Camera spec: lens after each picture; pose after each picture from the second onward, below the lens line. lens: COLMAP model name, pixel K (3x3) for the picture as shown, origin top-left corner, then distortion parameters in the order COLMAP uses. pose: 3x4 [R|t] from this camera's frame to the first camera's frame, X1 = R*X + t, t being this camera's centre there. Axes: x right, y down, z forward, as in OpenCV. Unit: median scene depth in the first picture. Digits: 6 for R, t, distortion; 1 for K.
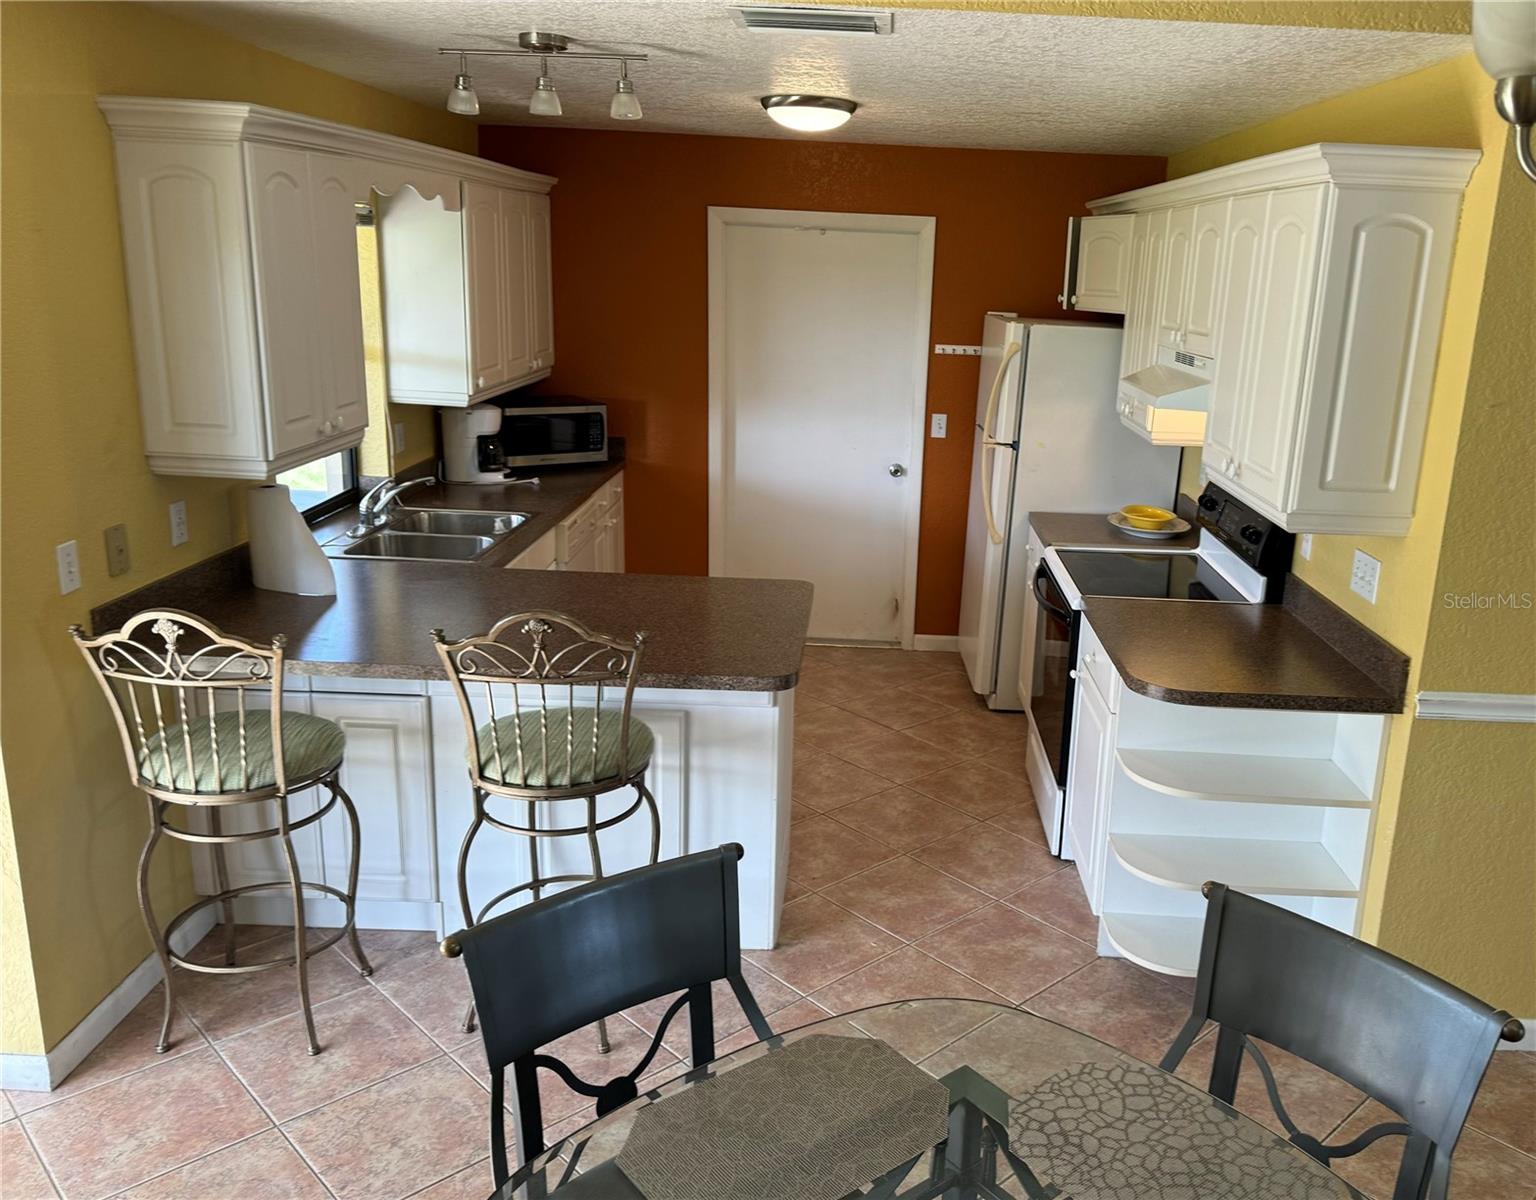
lens RADIAL K [[1477.4, 0, 768.0], [0, 1477.4, 600.0], [0, 0, 1]] dist [0.120760, -0.350302]
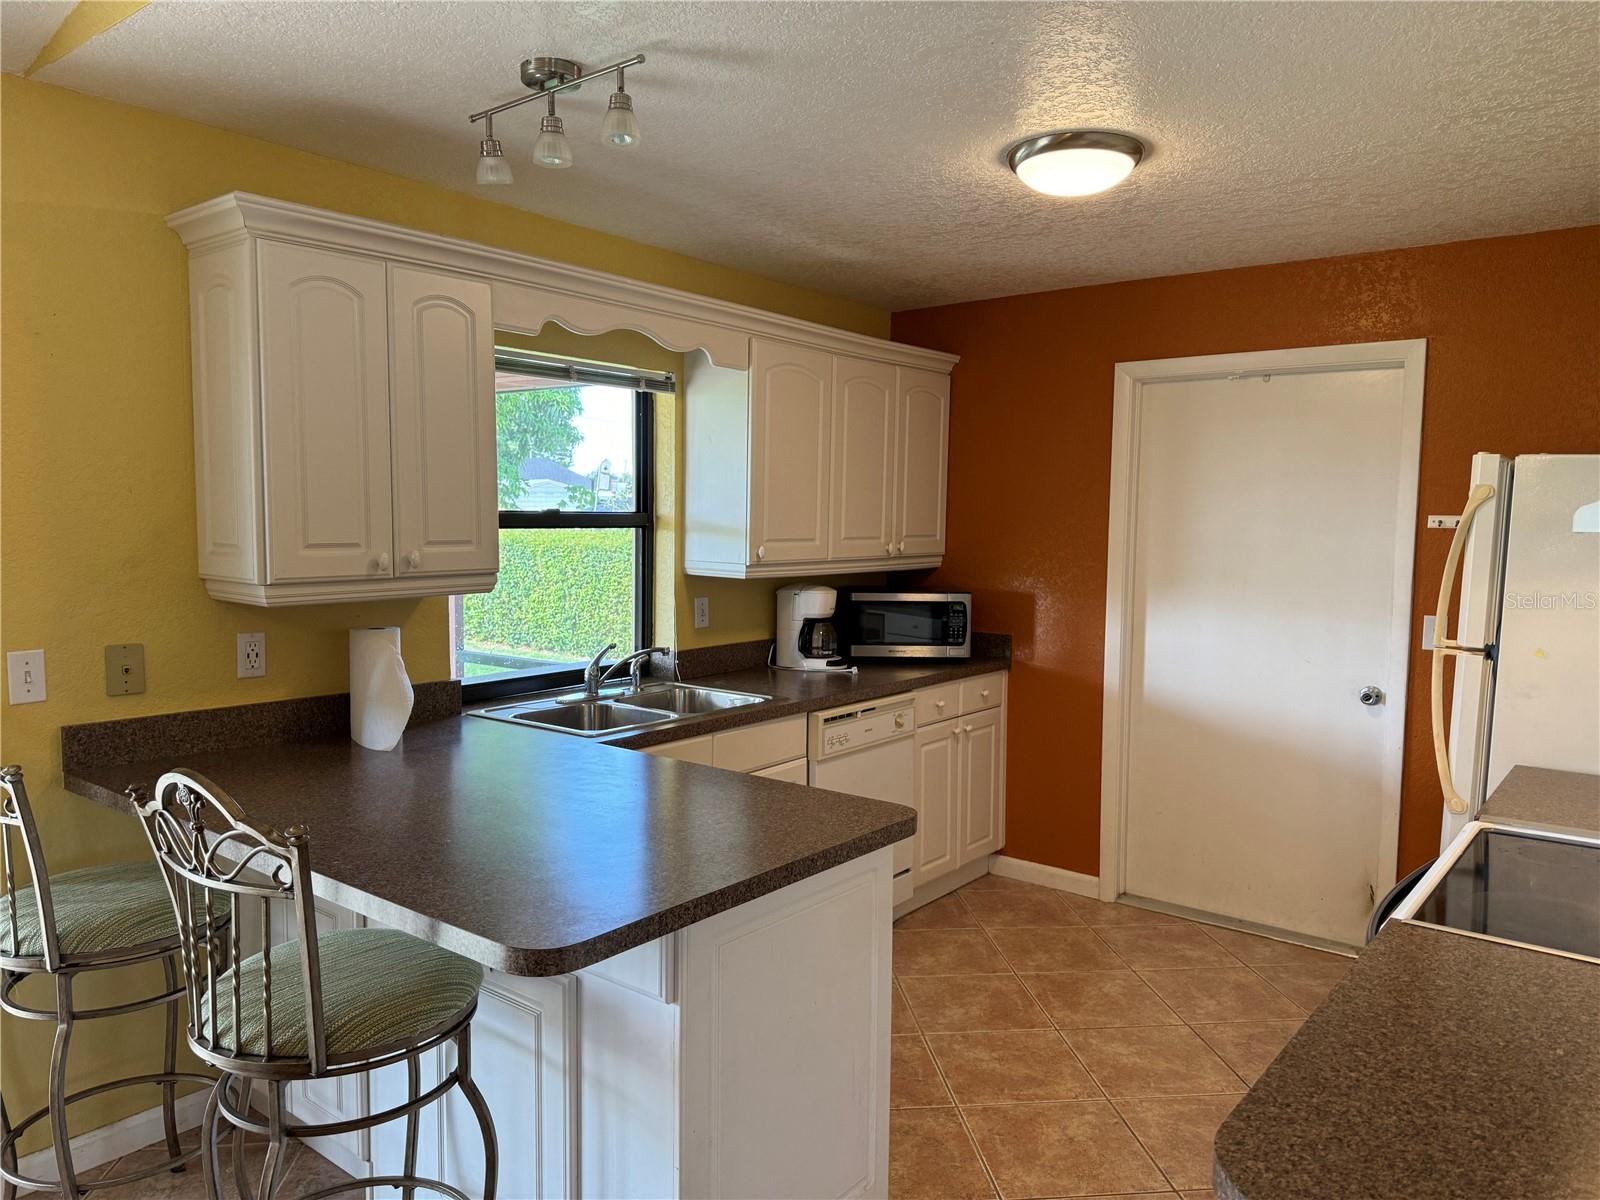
lens RADIAL K [[1109.6, 0, 800.0], [0, 1109.6, 600.0], [0, 0, 1]] dist [0.046299, -0.000410]
pose [[0.776785, 0.011716, -0.629657, 0.233777], [-0.135556, 0.979501, -0.149006, -0.018830], [0.615004, 0.201100, 0.762449, 0.471391]]
